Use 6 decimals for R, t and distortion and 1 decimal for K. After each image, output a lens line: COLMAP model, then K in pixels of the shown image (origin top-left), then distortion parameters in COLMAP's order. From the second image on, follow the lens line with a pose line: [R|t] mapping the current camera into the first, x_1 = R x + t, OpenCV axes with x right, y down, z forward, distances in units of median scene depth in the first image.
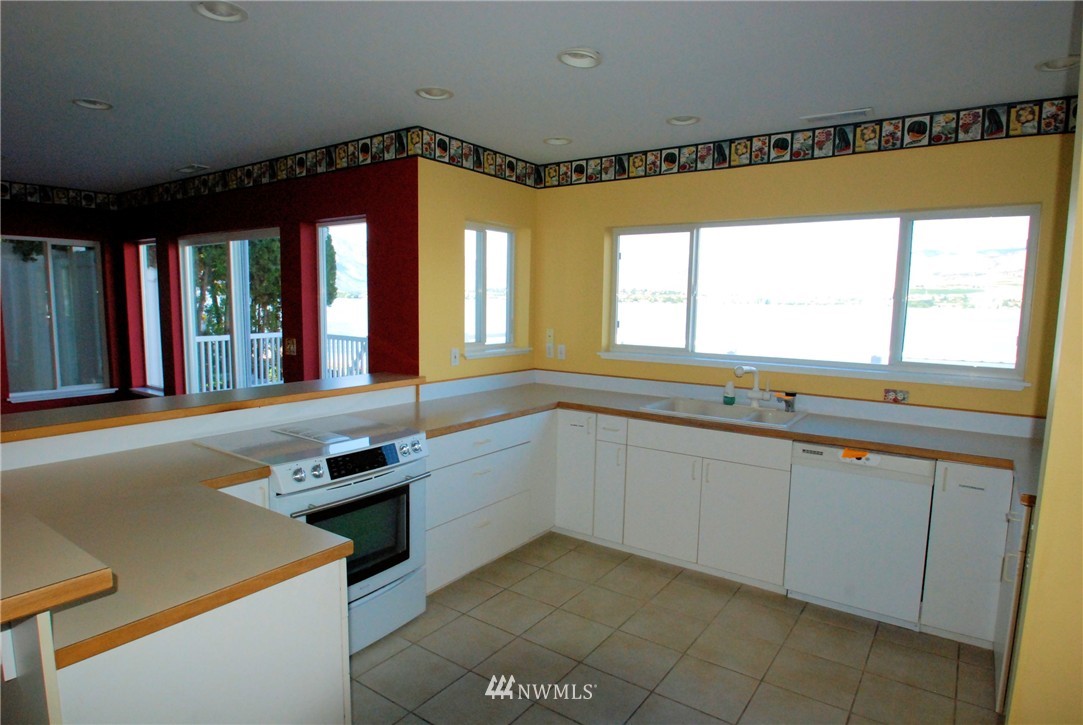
lens RADIAL K [[602.2, 0, 543.0], [0, 602.2, 363.3], [0, 0, 1]] dist [-0.028982, -0.000351]
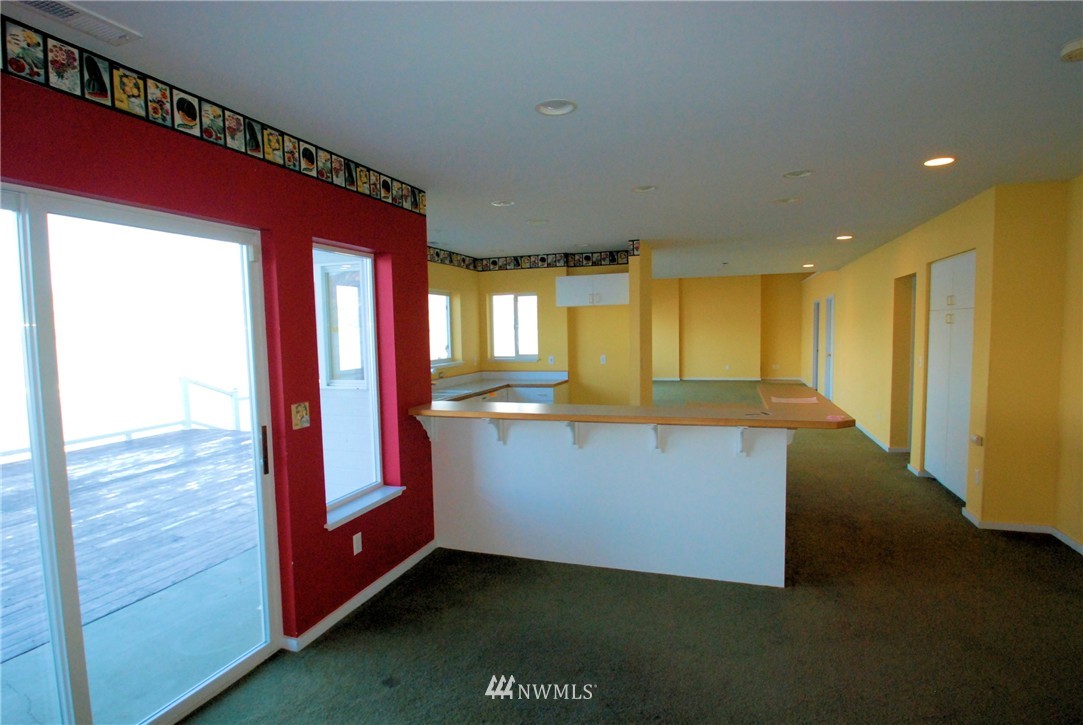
lens RADIAL K [[577.5, 0, 541.0], [0, 577.5, 367.1], [0, 0, 1]] dist [-0.020106, -0.003203]
pose [[-0.304308, -0.076905, 0.949464, -1.348557], [0.117064, 0.986161, 0.117396, -0.156361], [-0.945353, 0.146872, -0.291094, 1.131729]]
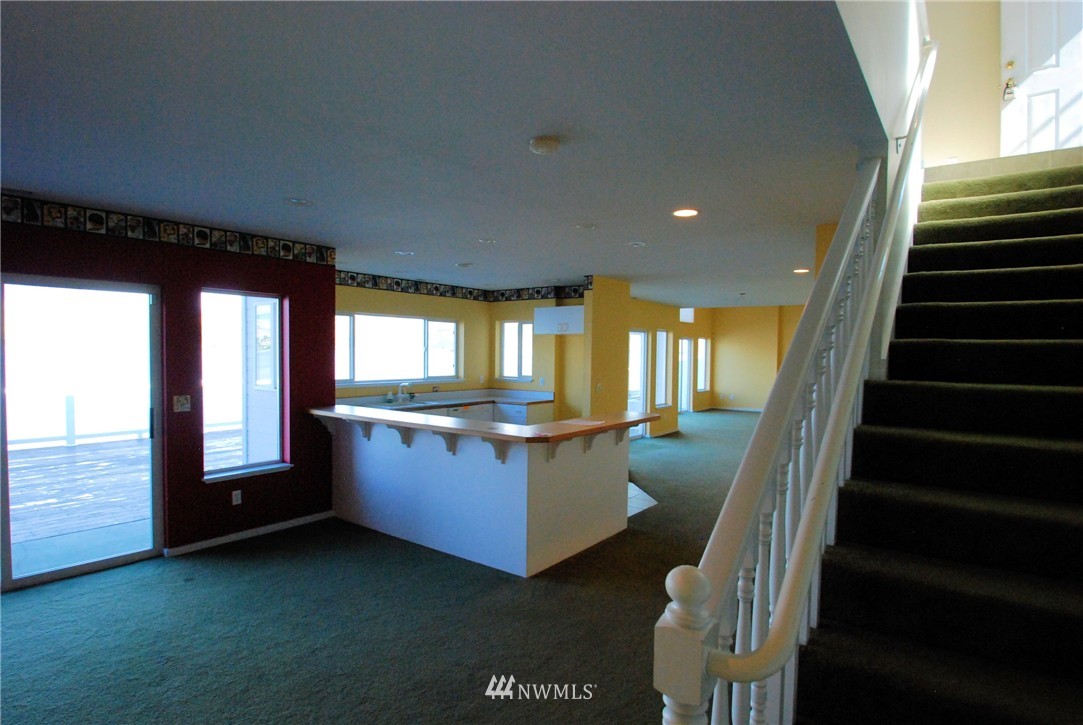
lens RADIAL K [[577.5, 0, 539.2], [0, 577.5, 368.5], [0, 0, 1]] dist [-0.020106, -0.003203]
pose [[0.001501, -0.048948, 0.998800, -1.705083], [0.095980, 0.994197, 0.048578, -0.097646], [-0.995382, 0.095792, 0.006191, 0.464938]]
